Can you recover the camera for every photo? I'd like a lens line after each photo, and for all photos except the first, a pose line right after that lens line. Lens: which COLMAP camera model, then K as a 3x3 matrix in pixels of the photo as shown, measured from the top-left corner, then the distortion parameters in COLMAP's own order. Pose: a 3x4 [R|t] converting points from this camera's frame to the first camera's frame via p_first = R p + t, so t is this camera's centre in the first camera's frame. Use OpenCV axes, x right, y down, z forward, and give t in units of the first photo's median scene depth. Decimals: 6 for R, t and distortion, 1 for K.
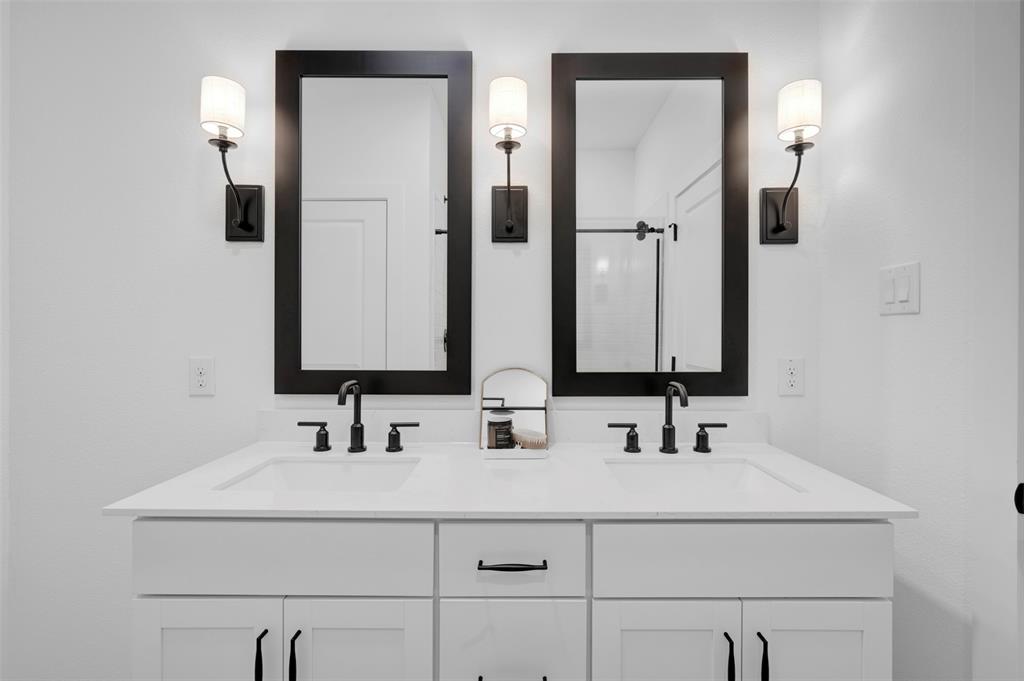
lens RADIAL K [[352.8, 0, 512.0], [0, 352.8, 356.8], [0, 0, 1]] dist [-0.022969, 0.000008]
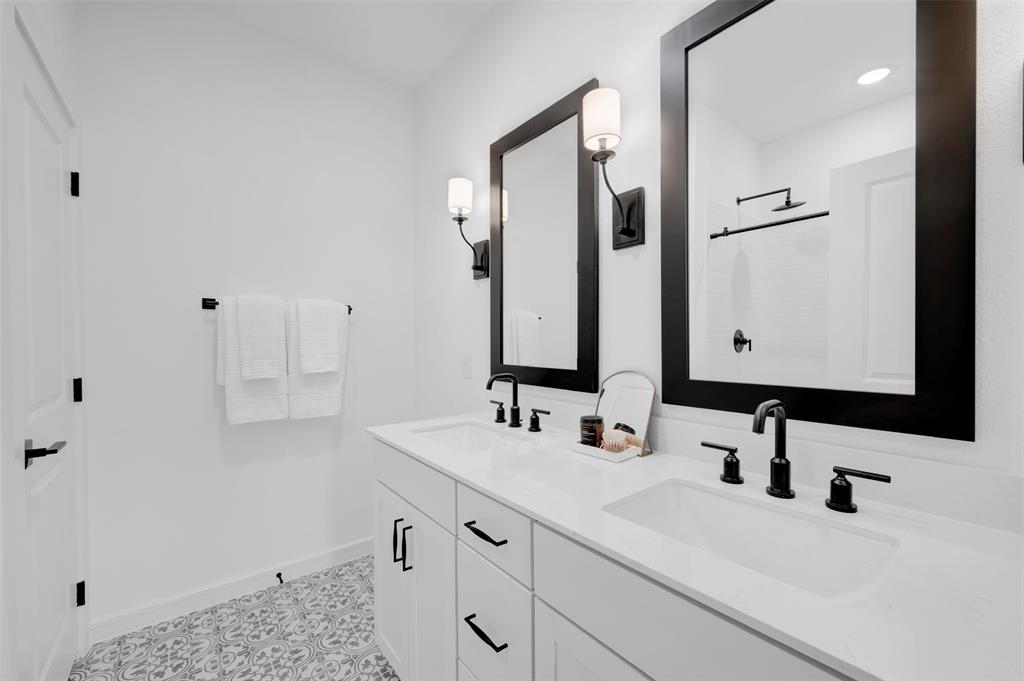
lens RADIAL K [[402.2, 0, 512.0], [0, 402.2, 340.5], [0, 0, 1]] dist [0.001406, 0.000020]
pose [[0.640439, -0.002121, -0.768006, 0.696671], [-0.042184, 0.998389, -0.037934, 0.004448], [0.766850, 0.056692, 0.639318, 0.015091]]
